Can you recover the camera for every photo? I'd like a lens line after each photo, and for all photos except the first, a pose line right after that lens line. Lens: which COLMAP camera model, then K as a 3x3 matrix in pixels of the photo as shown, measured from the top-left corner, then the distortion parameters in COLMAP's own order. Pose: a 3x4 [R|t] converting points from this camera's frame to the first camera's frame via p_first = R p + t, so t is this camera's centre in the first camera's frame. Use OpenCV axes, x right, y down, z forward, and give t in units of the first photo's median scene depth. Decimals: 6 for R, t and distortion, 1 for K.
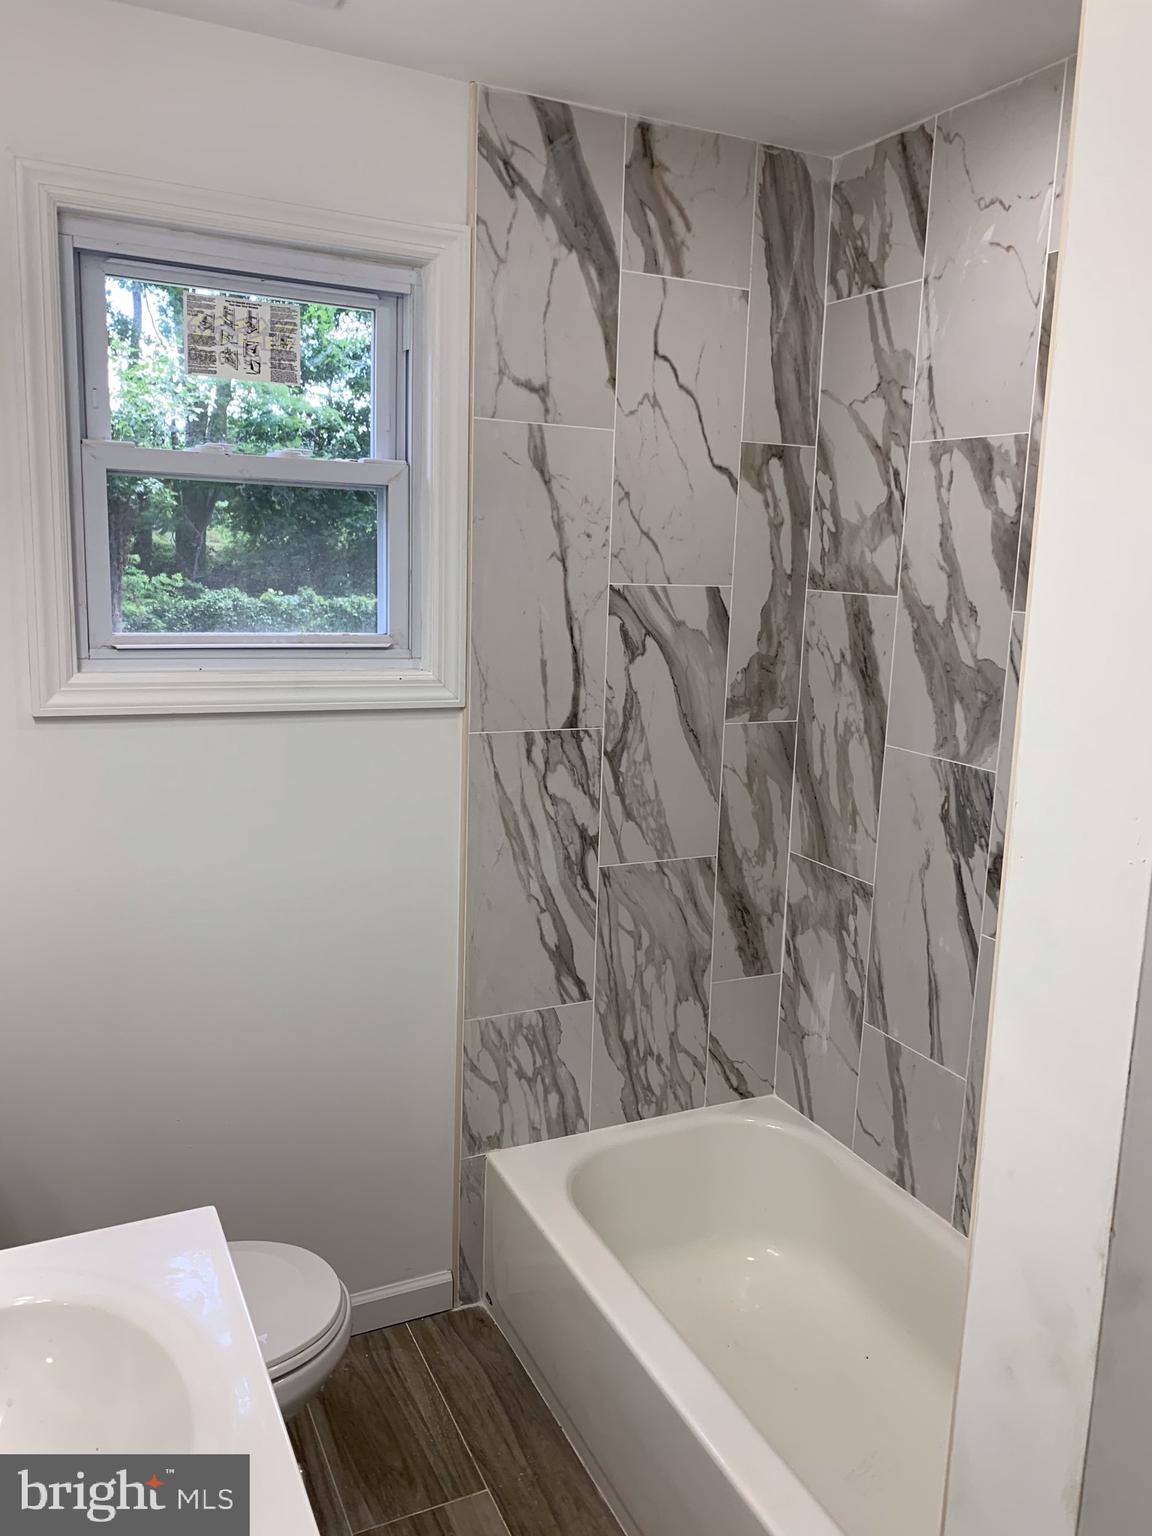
lens RADIAL K [[1166.0, 0, 557.7], [0, 1166.0, 748.5], [0, 0, 1]] dist [0.089061, -0.186705]
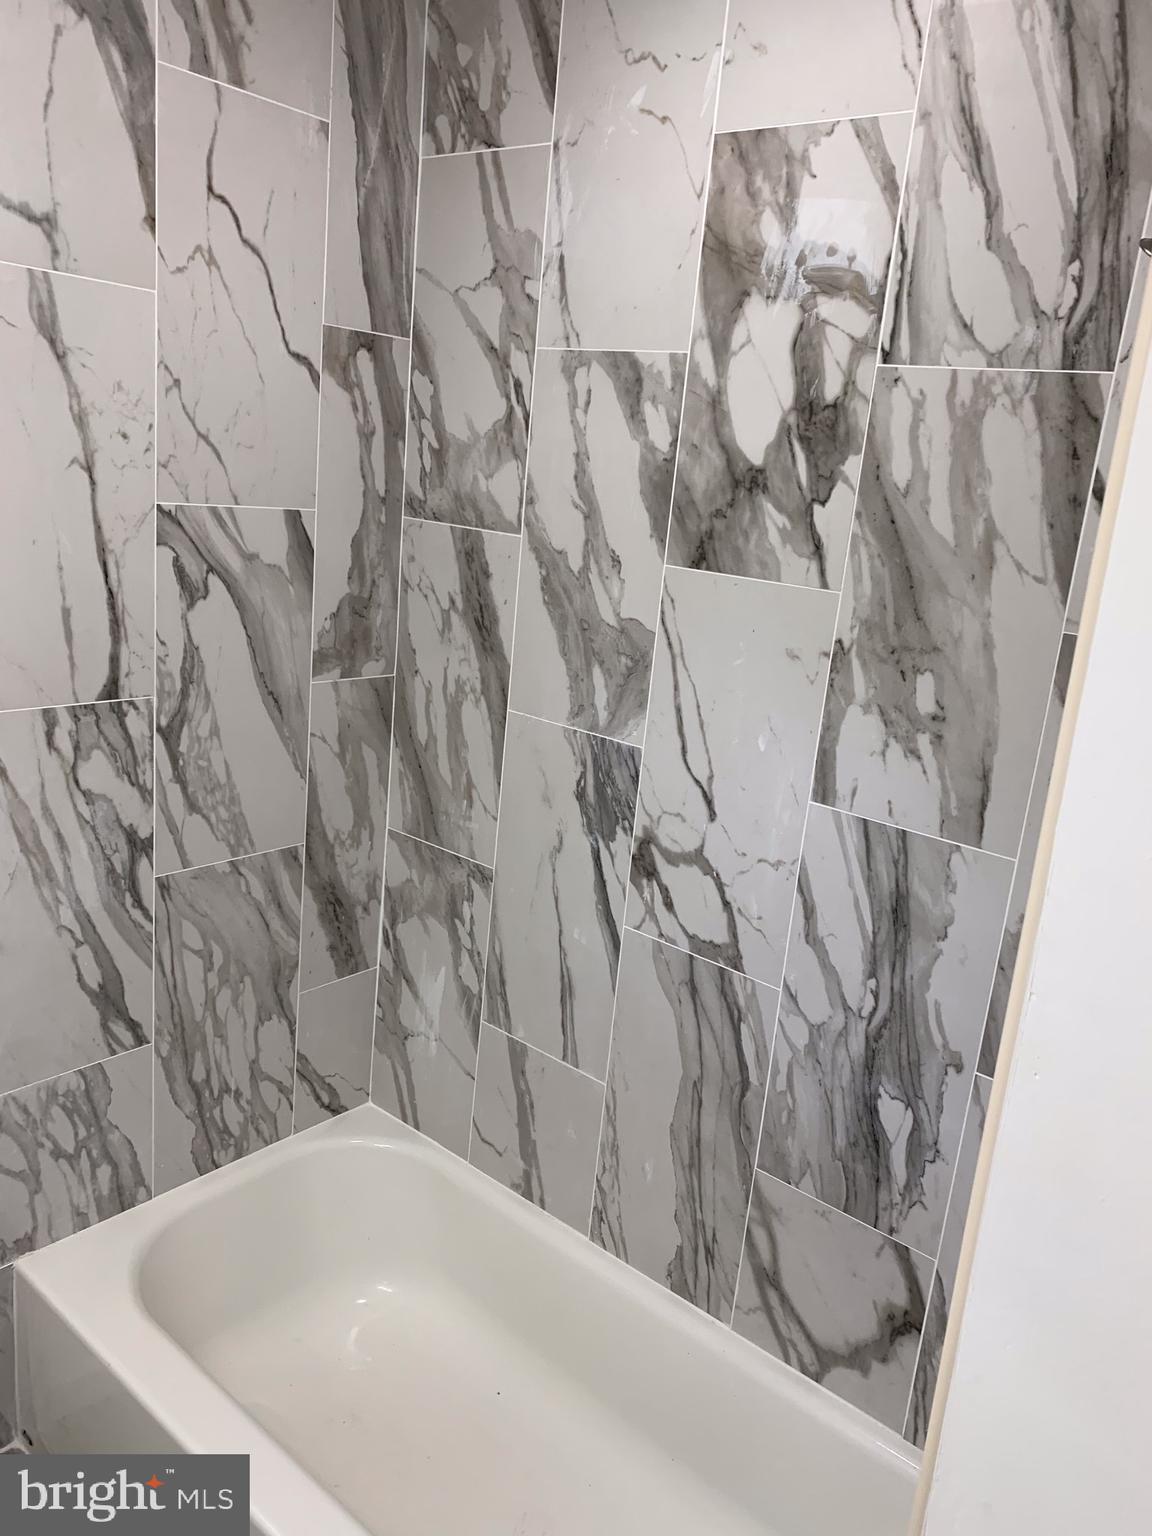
lens RADIAL K [[1166.0, 0, 557.7], [0, 1166.0, 748.5], [0, 0, 1]] dist [0.089061, -0.186705]
pose [[0.909270, -0.051430, 0.413016, -0.039394], [0.009416, 0.994624, 0.103122, -0.060079], [-0.416099, -0.089877, 0.904867, 0.203364]]
